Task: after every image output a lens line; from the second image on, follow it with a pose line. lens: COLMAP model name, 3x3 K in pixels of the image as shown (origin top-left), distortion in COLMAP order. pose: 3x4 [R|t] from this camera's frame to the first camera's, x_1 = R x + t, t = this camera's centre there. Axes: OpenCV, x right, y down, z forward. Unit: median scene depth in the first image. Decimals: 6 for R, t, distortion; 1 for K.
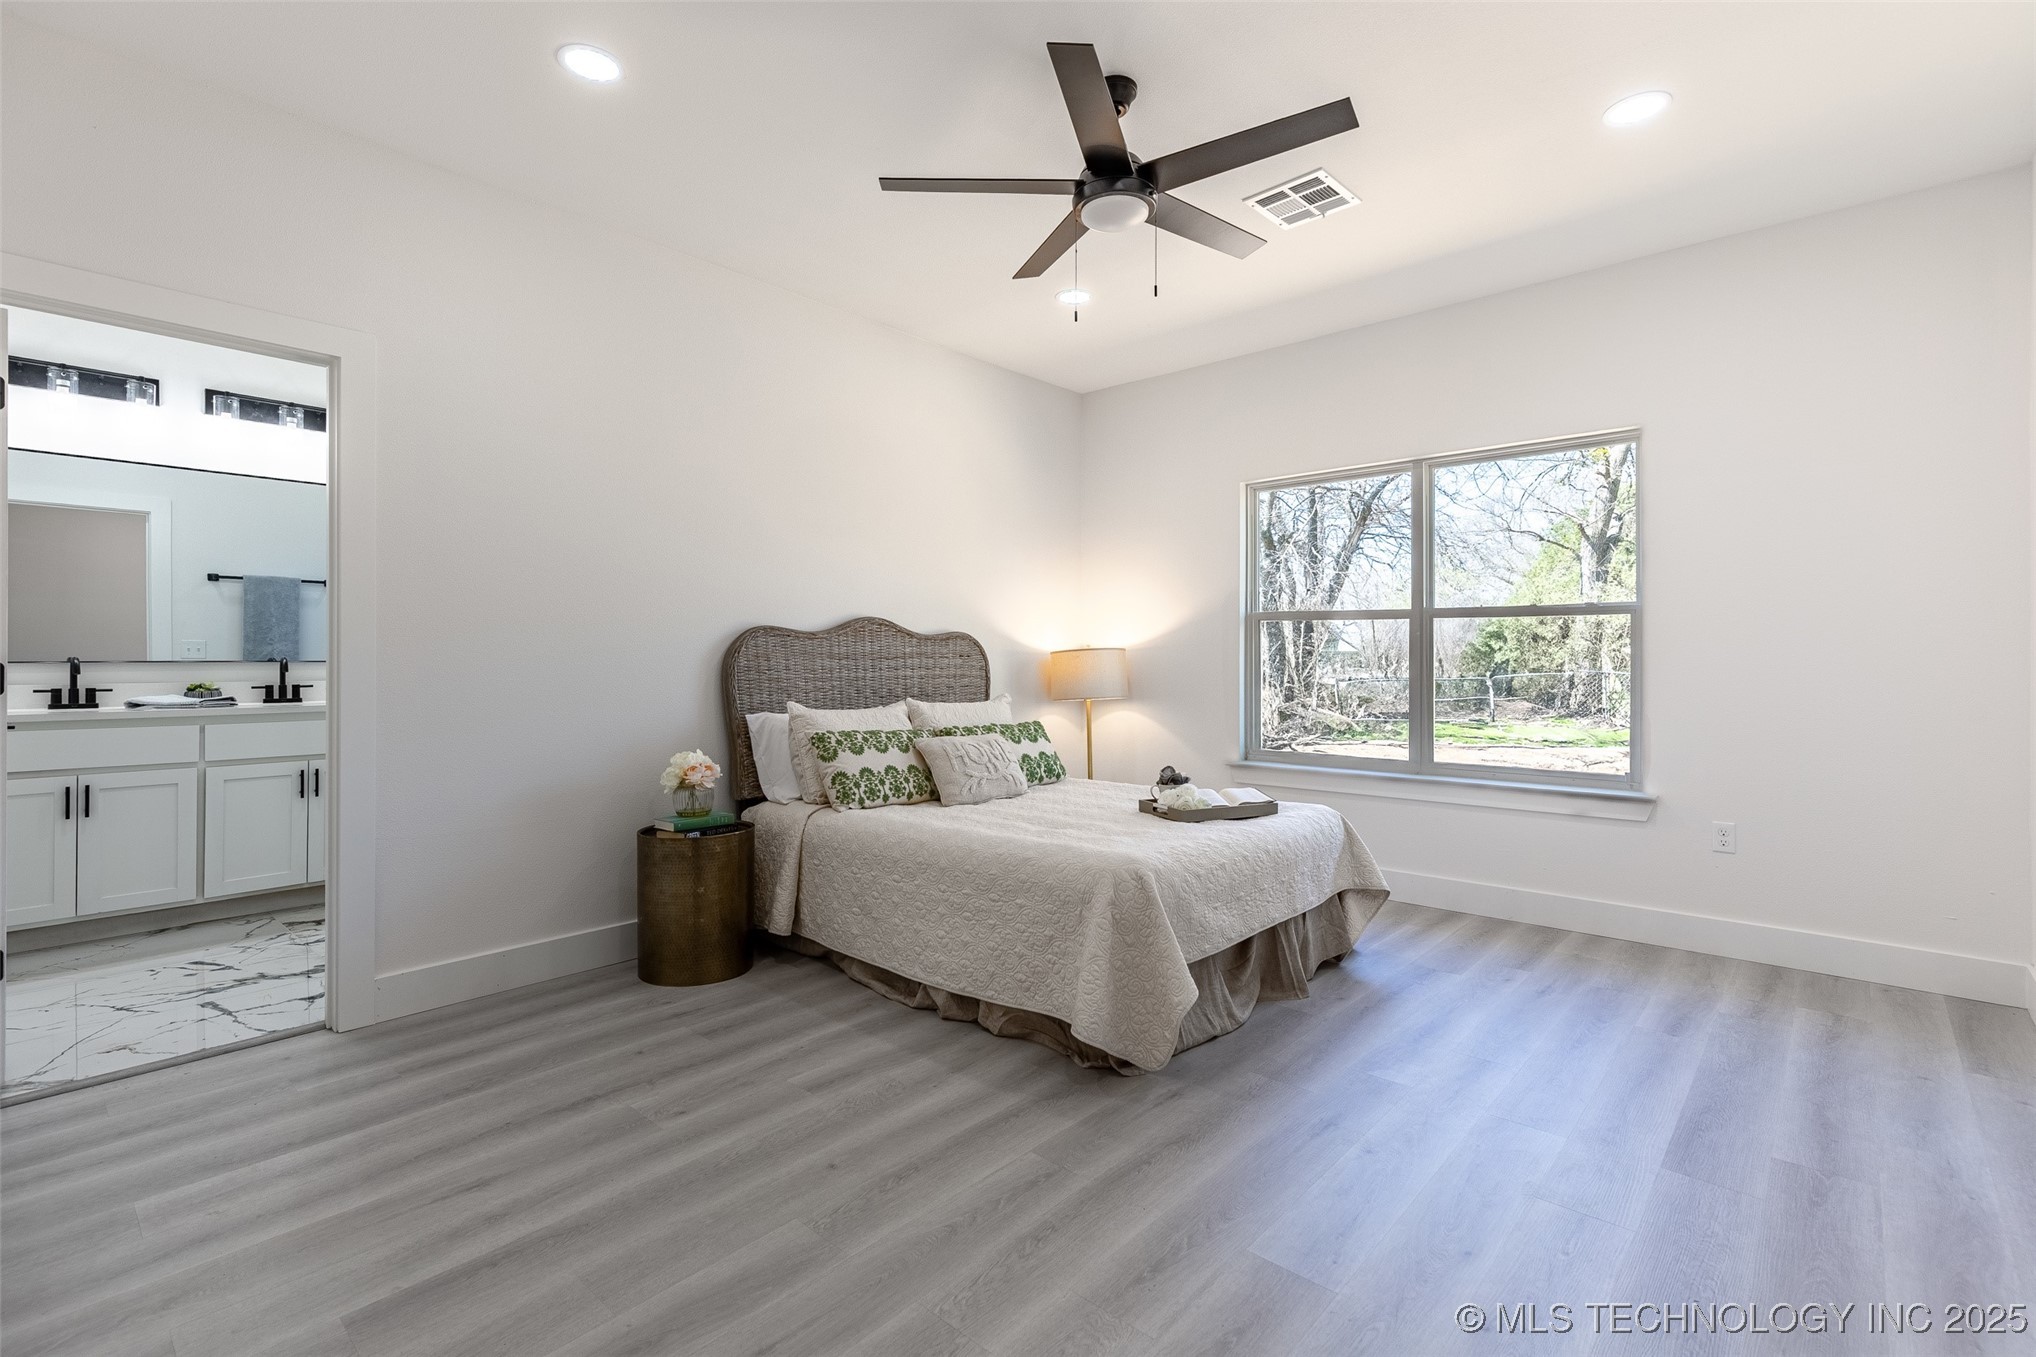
lens RADIAL K [[935.4, 0, 1026.2], [0, 935.4, 673.0], [0, 0, 1]] dist [0.005830, 0.000051]
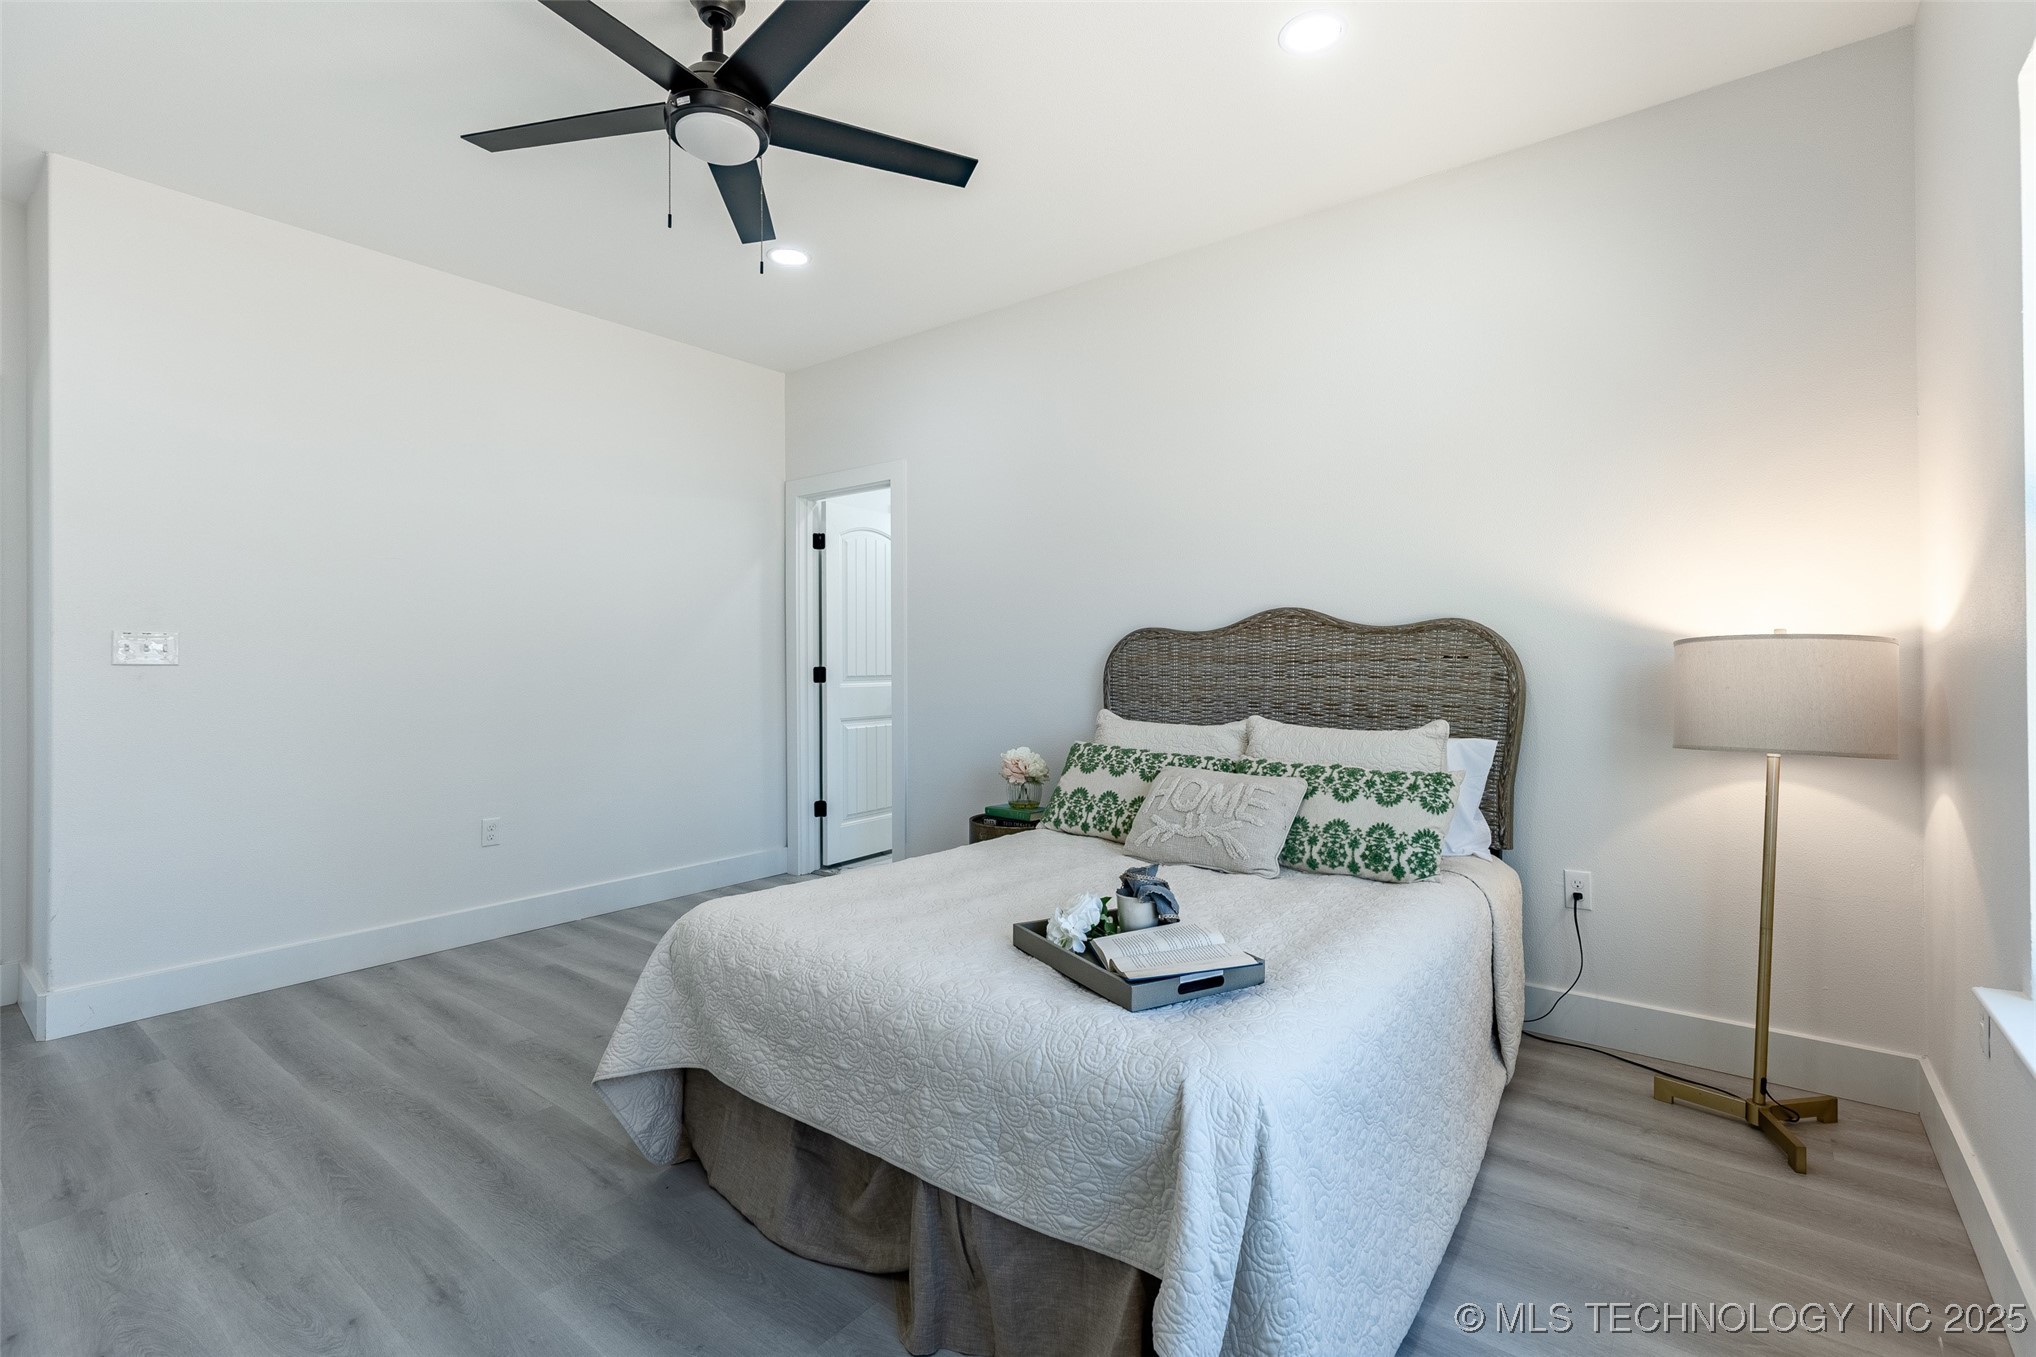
lens RADIAL K [[935.4, 0, 1026.2], [0, 935.4, 673.0], [0, 0, 1]] dist [0.005830, 0.000051]
pose [[0.041848, -0.011997, -0.999052, 0.575825], [-0.026502, 0.999563, -0.013113, 0.008140], [0.998772, 0.027025, 0.041512, 0.771372]]
